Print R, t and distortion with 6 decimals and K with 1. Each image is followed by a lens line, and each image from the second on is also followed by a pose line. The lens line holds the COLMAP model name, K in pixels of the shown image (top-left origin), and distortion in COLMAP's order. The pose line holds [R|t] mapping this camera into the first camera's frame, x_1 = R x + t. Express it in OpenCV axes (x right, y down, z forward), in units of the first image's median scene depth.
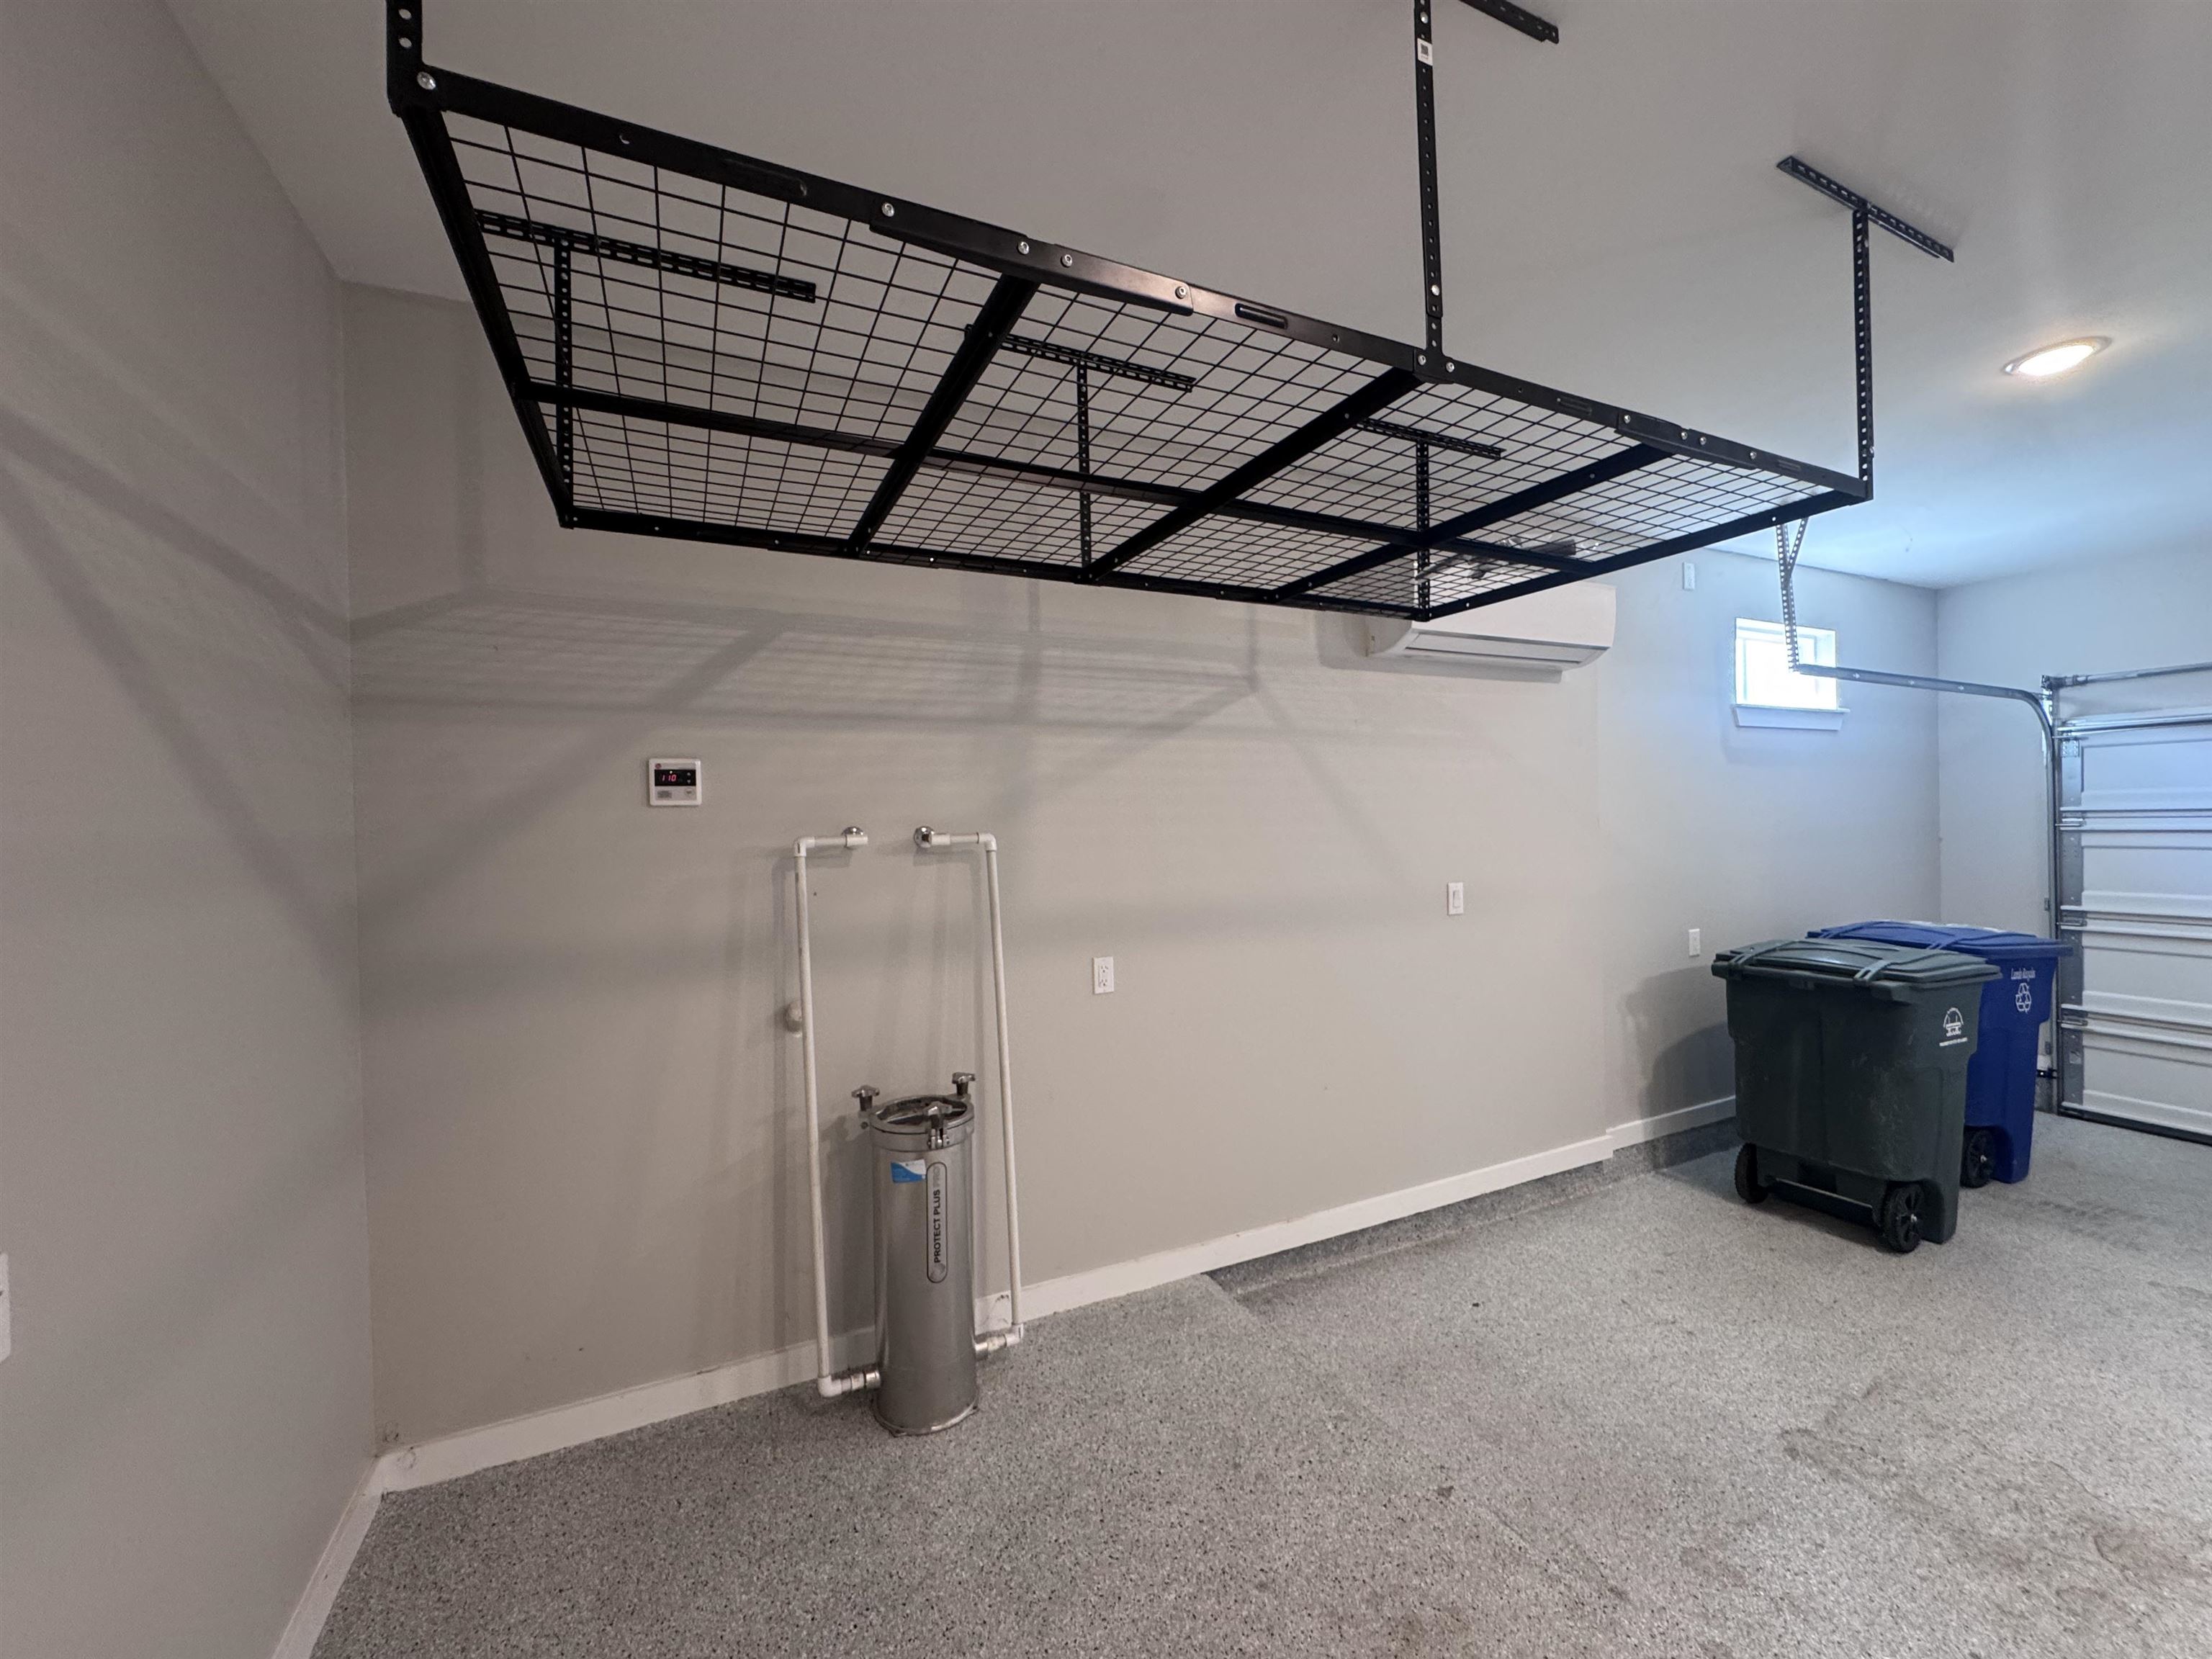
lens RADIAL K [[884.5, 0, 1102.5], [0, 884.5, 834.2], [0, 0, 1]] dist [-0.003306, -0.000025]
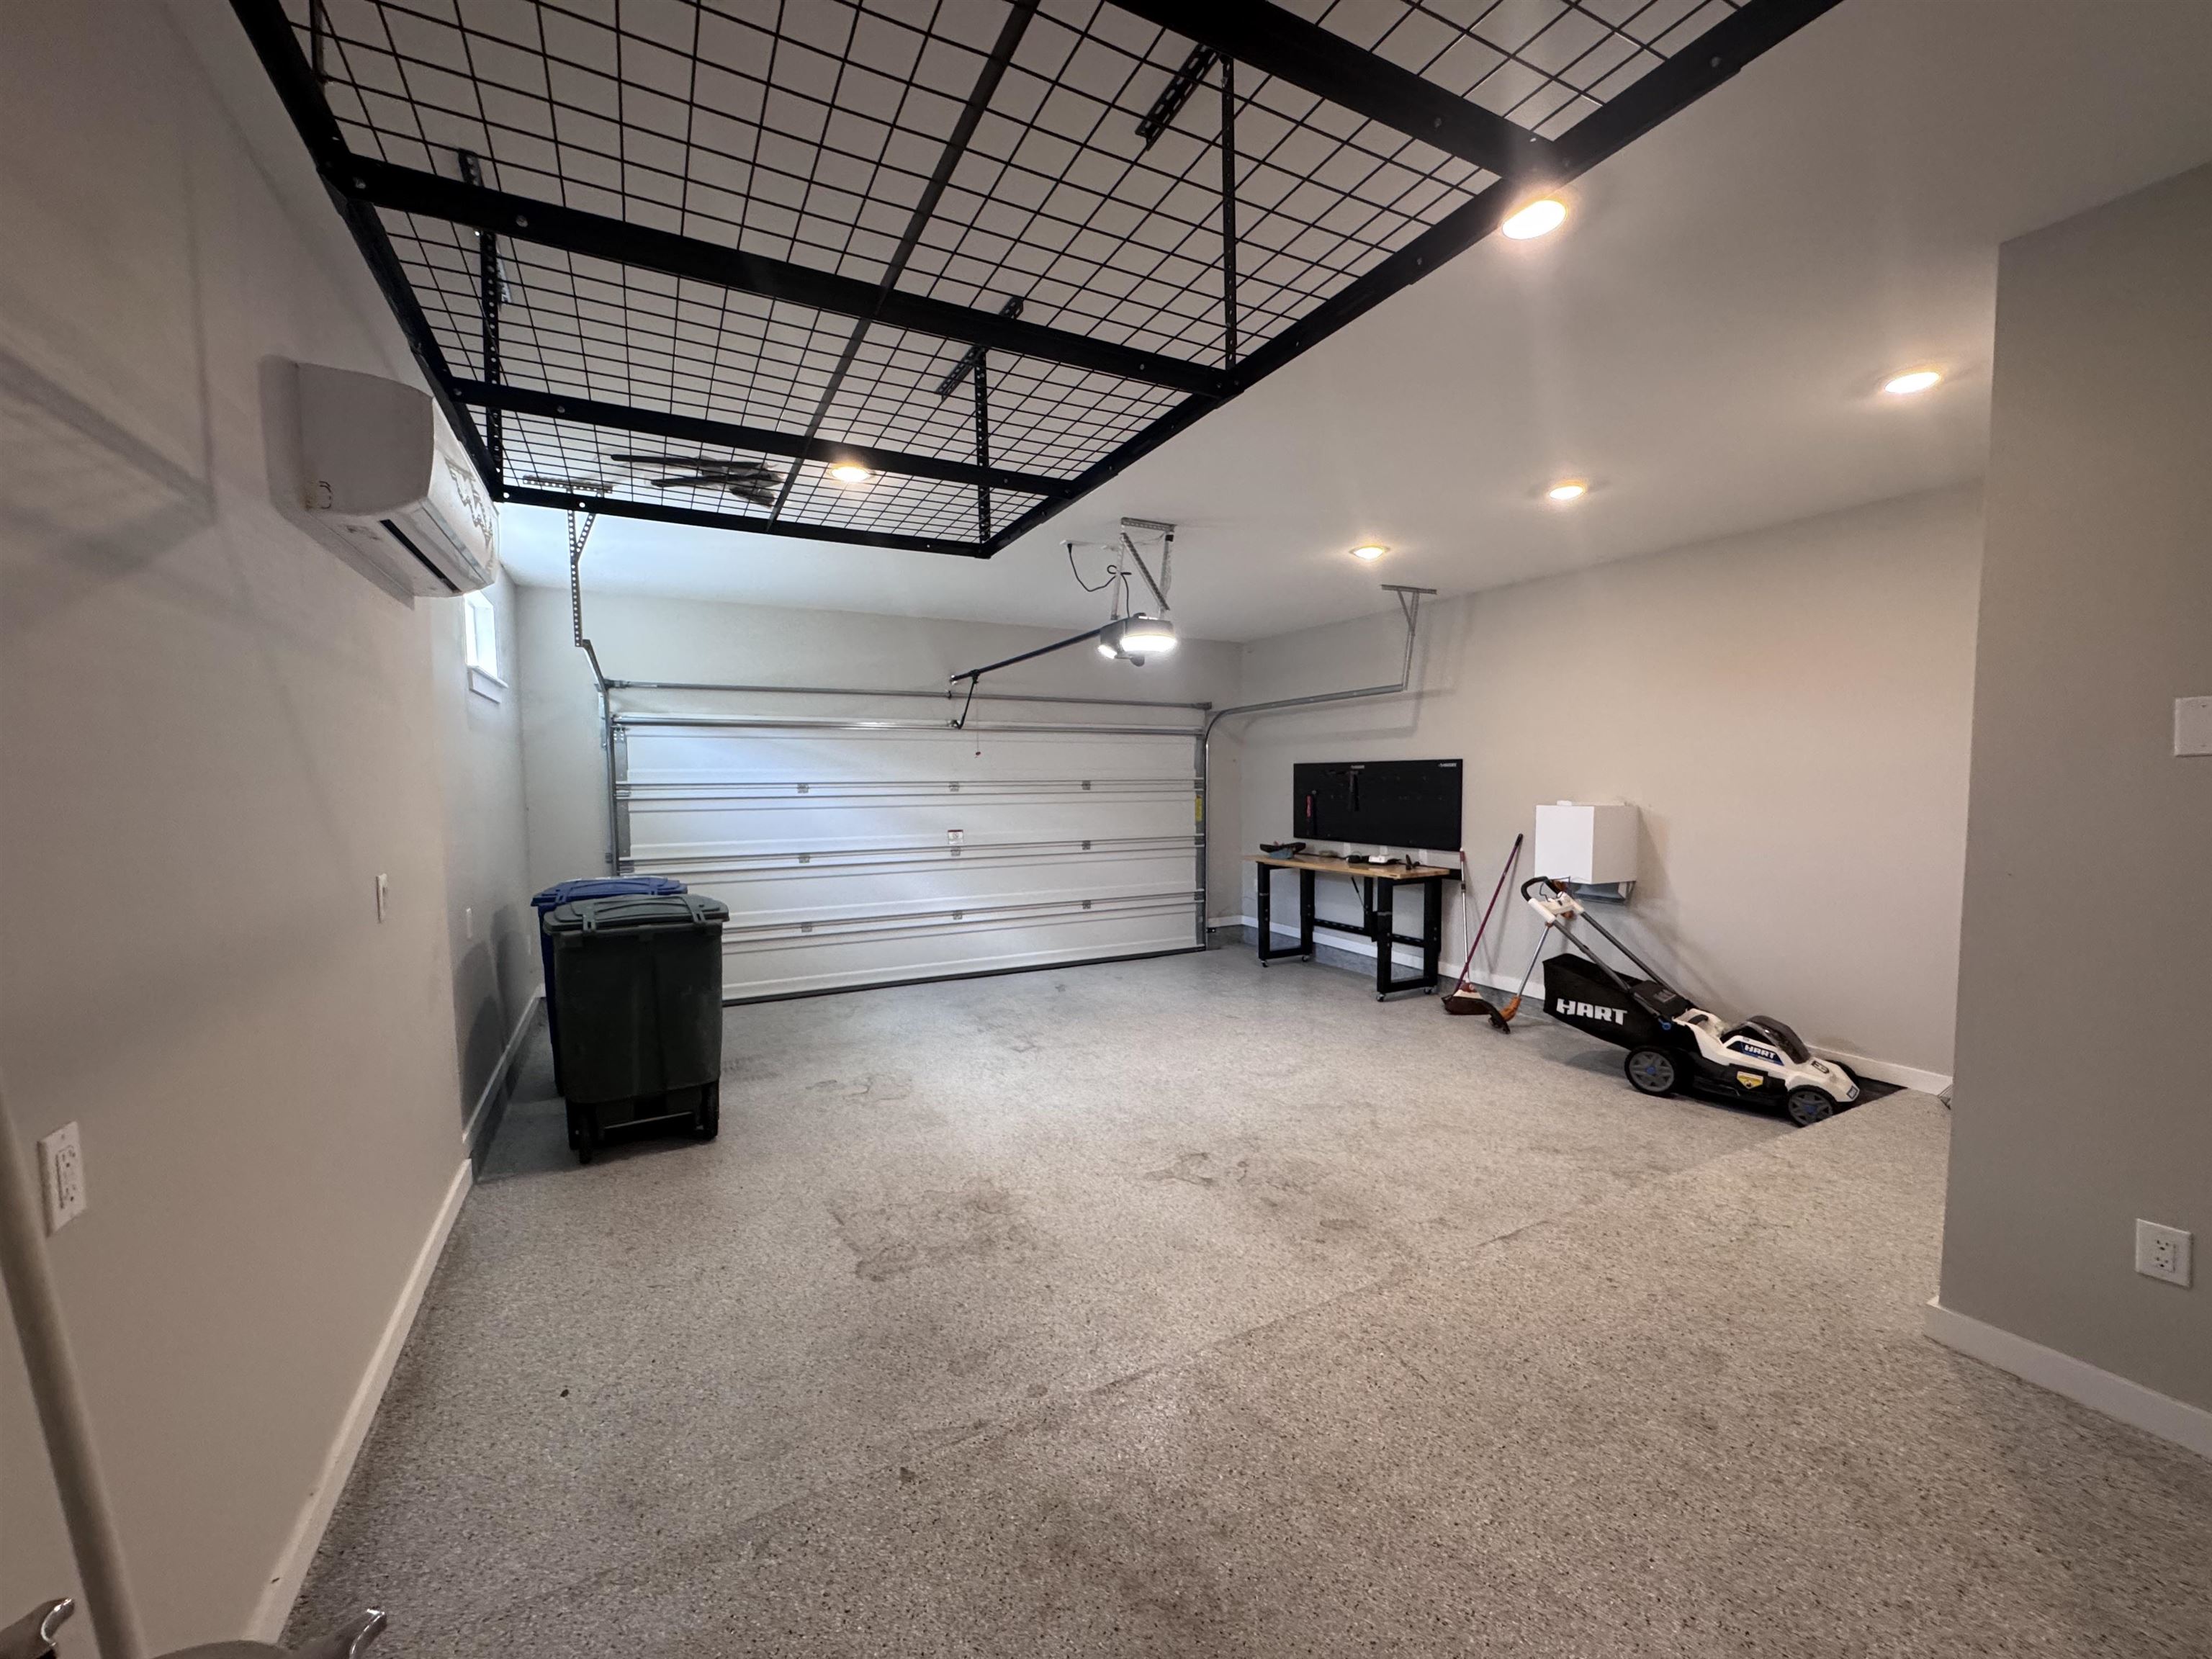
lens RADIAL K [[884.5, 0, 1102.5], [0, 884.5, 834.2], [0, 0, 1]] dist [-0.003306, -0.000025]
pose [[-0.028990, -0.045748, 0.998532, -0.312603], [0.024683, 0.998615, 0.046468, 0.005059], [-0.999275, 0.025994, -0.027821, 0.456127]]
